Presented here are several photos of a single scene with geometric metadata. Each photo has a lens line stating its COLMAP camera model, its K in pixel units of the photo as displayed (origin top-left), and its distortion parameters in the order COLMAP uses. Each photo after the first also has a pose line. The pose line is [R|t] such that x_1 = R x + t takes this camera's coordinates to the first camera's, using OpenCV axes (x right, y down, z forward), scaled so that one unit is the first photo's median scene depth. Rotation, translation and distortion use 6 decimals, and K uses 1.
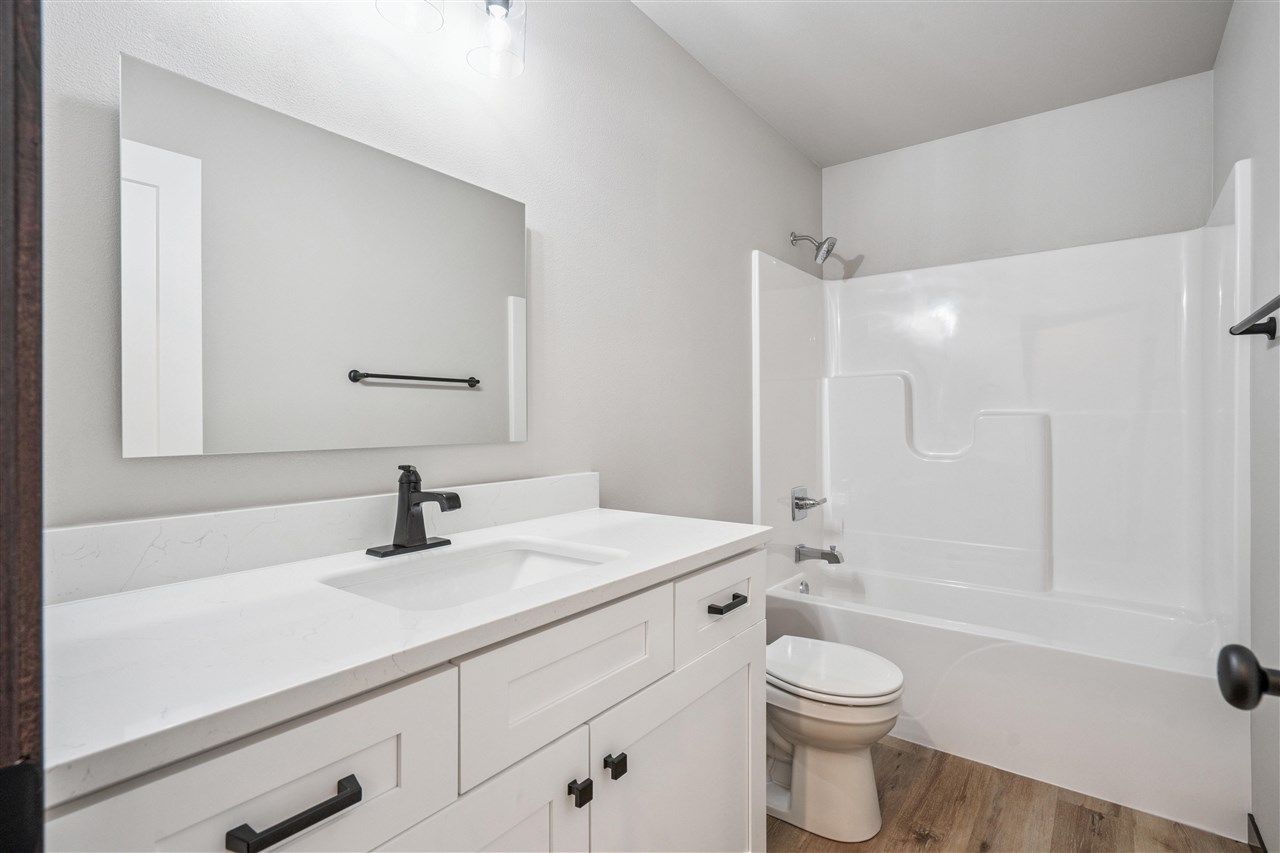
lens RADIAL K [[610.0, 0, 640.0], [0, 610.0, 426.5], [0, 0, 1]] dist [0.025354, 0.000631]
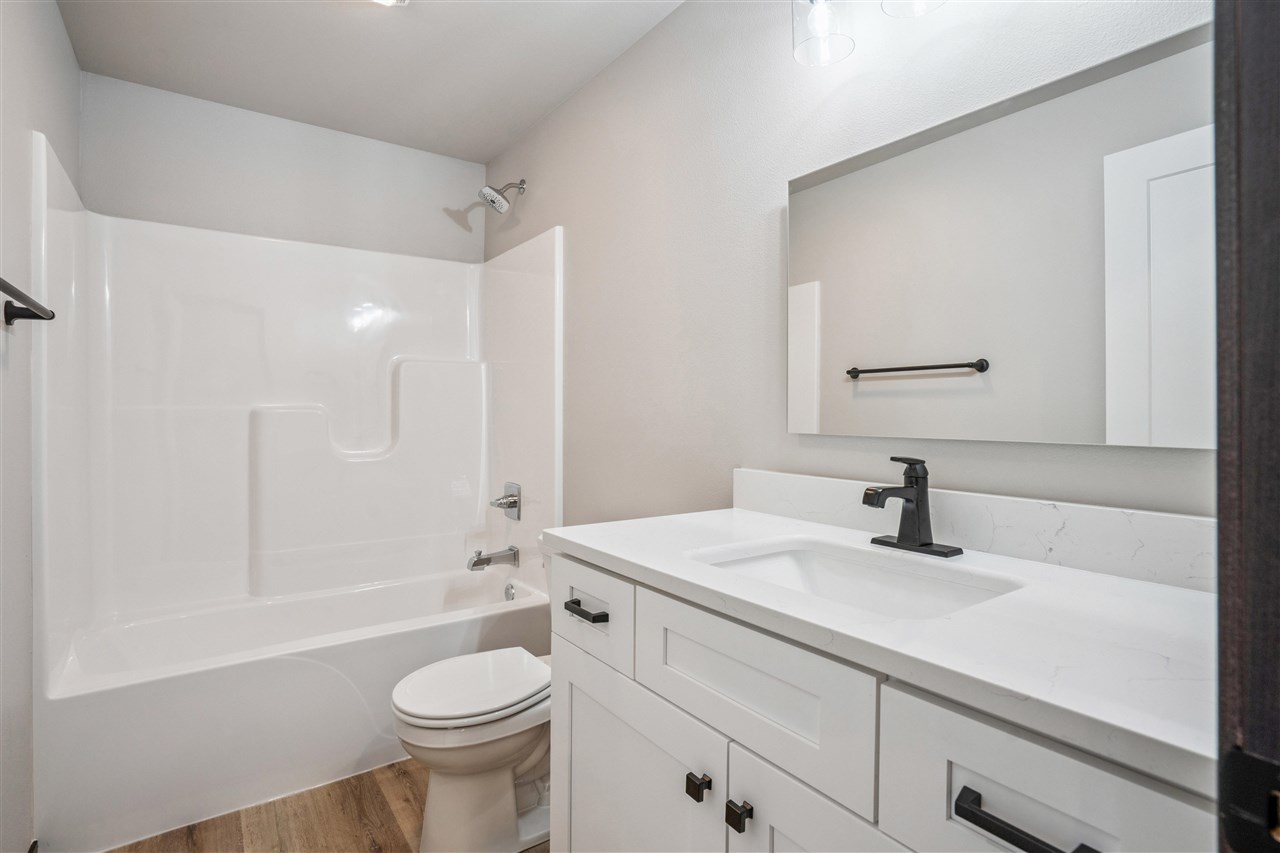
lens RADIAL K [[644.6, 0, 641.2], [0, 644.6, 413.4], [0, 0, 1]] dist [0.018103, 0.000516]
pose [[-0.304713, 0.001812, -0.952443, 0.688371], [-0.005866, 0.999976, 0.003779, -0.002865], [0.952426, 0.006738, -0.304695, 0.924275]]
